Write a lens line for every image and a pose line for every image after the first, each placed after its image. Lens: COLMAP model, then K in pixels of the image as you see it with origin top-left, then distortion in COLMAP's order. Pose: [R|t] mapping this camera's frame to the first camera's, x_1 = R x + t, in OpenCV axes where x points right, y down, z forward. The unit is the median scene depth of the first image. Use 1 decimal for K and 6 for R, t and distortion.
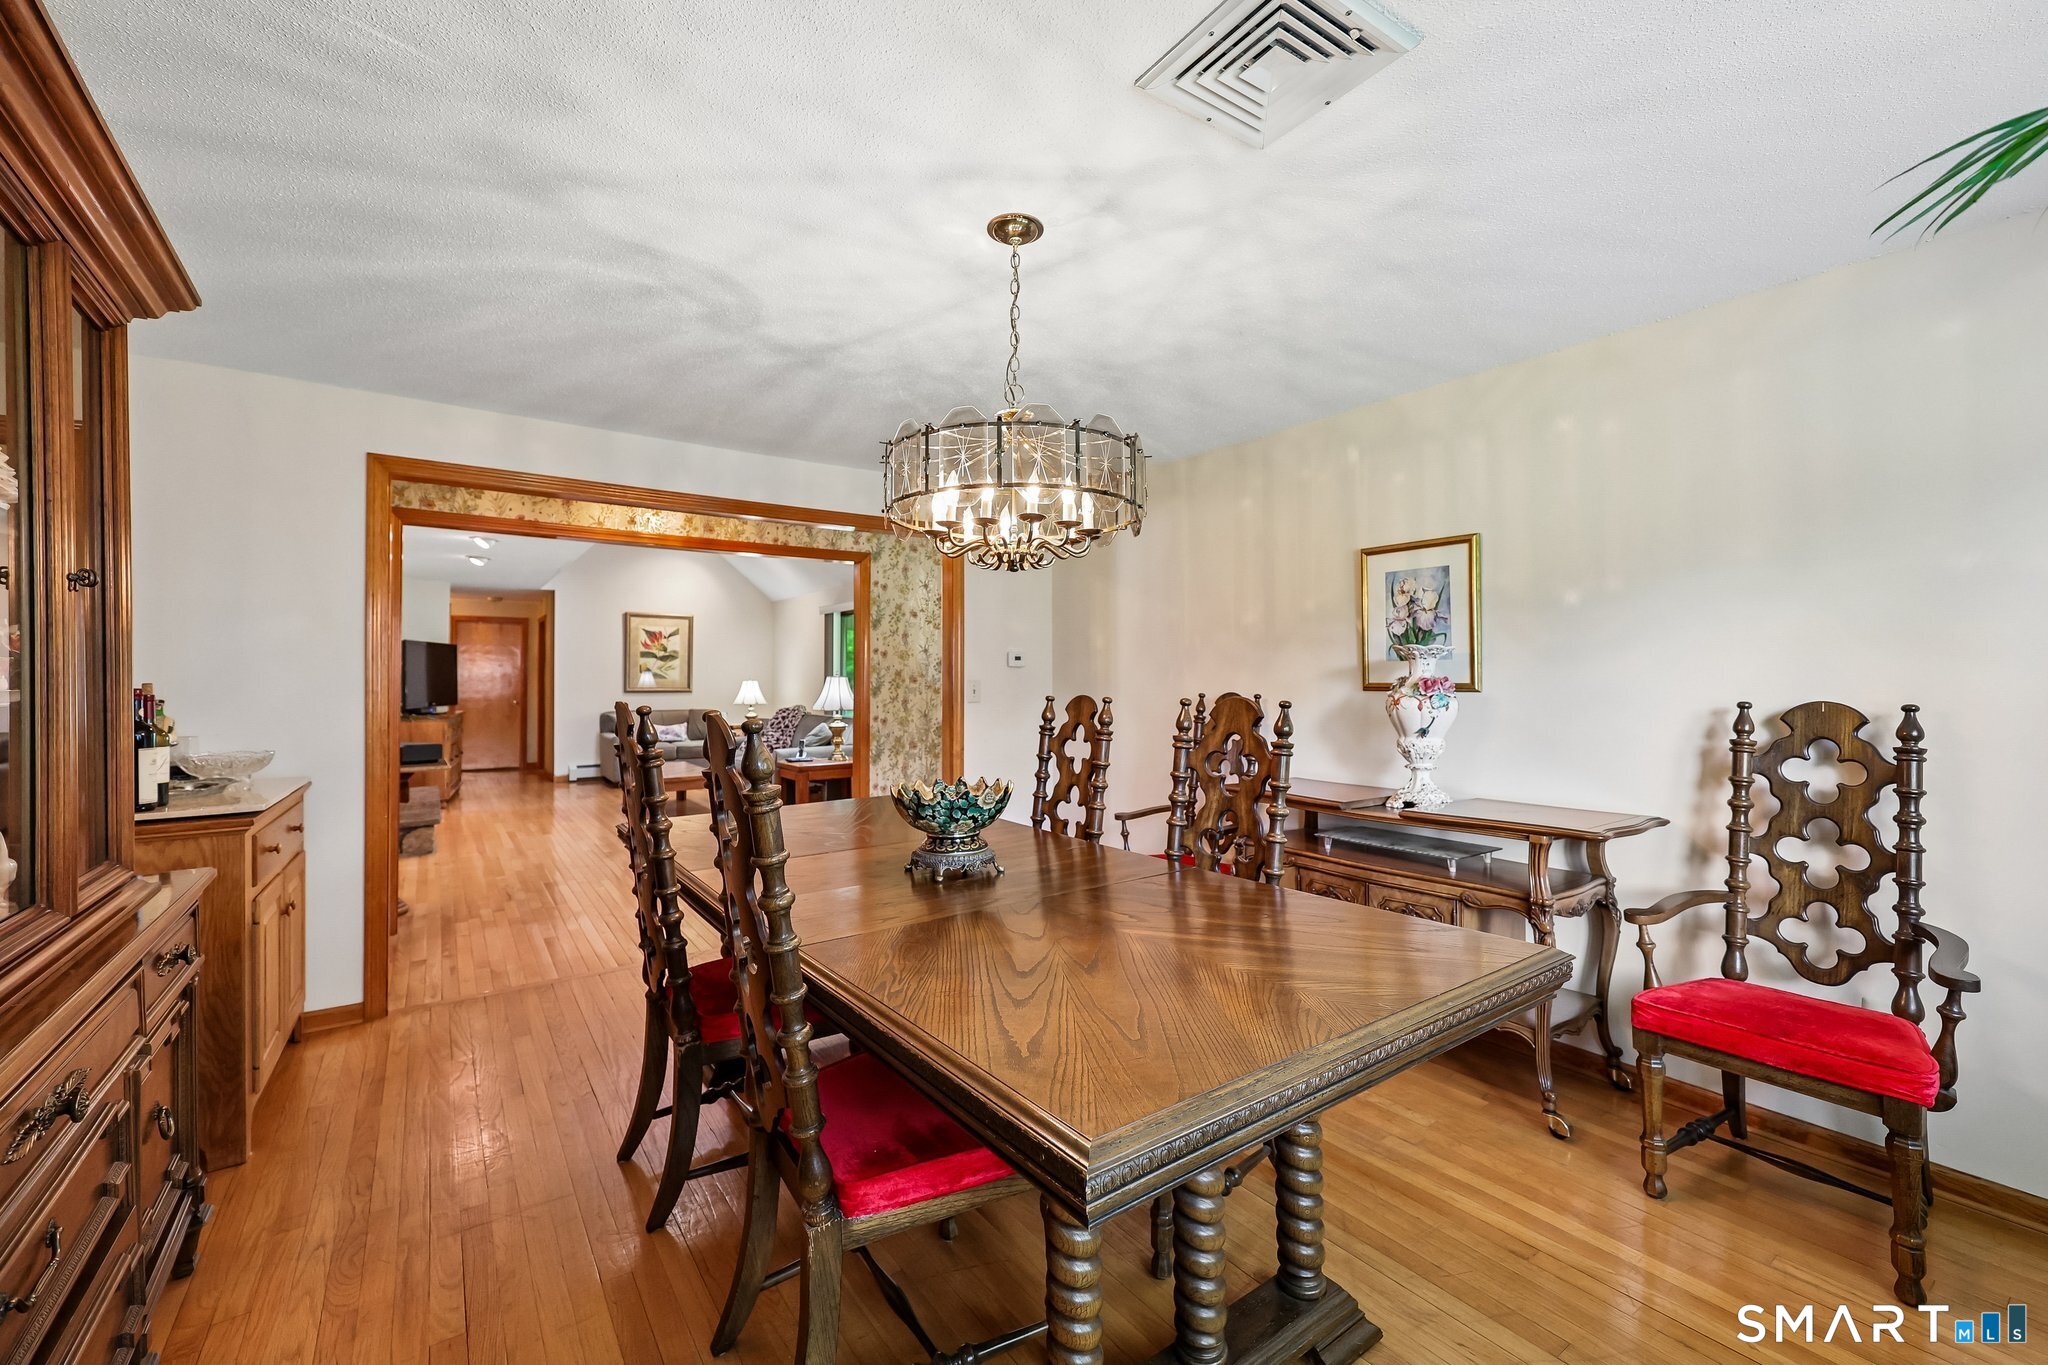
lens RADIAL K [[856.5, 0, 1068.5], [0, 856.5, 683.2], [0, 0, 1]] dist [-0.017776, -0.000326]
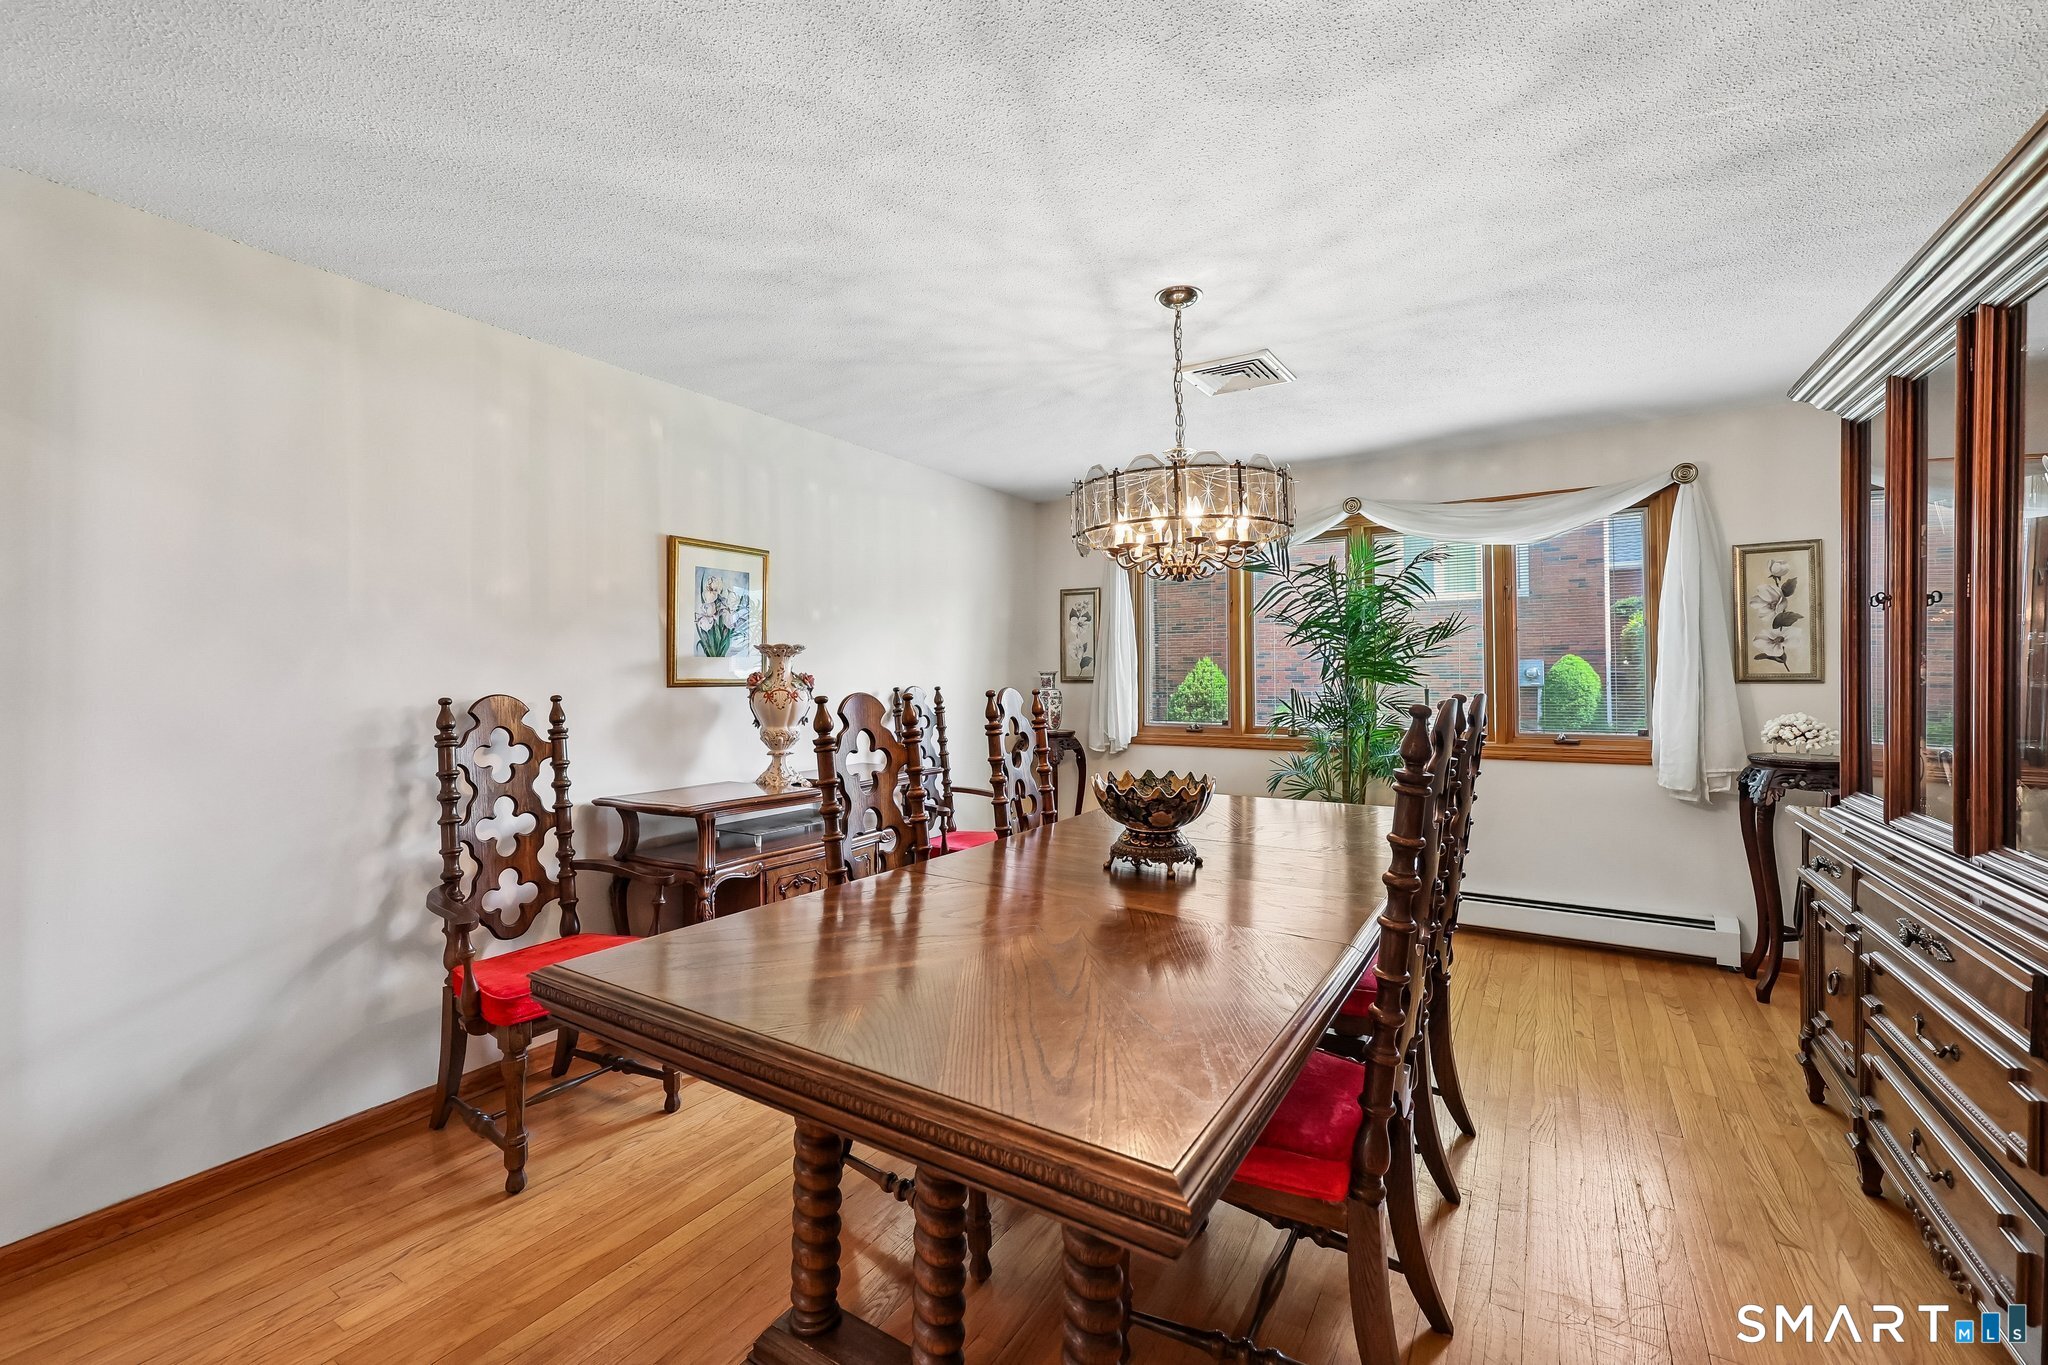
lens RADIAL K [[828.2, 0, 1025.1], [0, 828.2, 677.6], [0, 0, 1]] dist [-0.002722, -0.000724]
pose [[-0.360939, 0.005589, 0.932573, -0.680650], [0.014081, 0.999901, -0.000543, 0.004568], [-0.932483, 0.012935, -0.360982, 1.031345]]
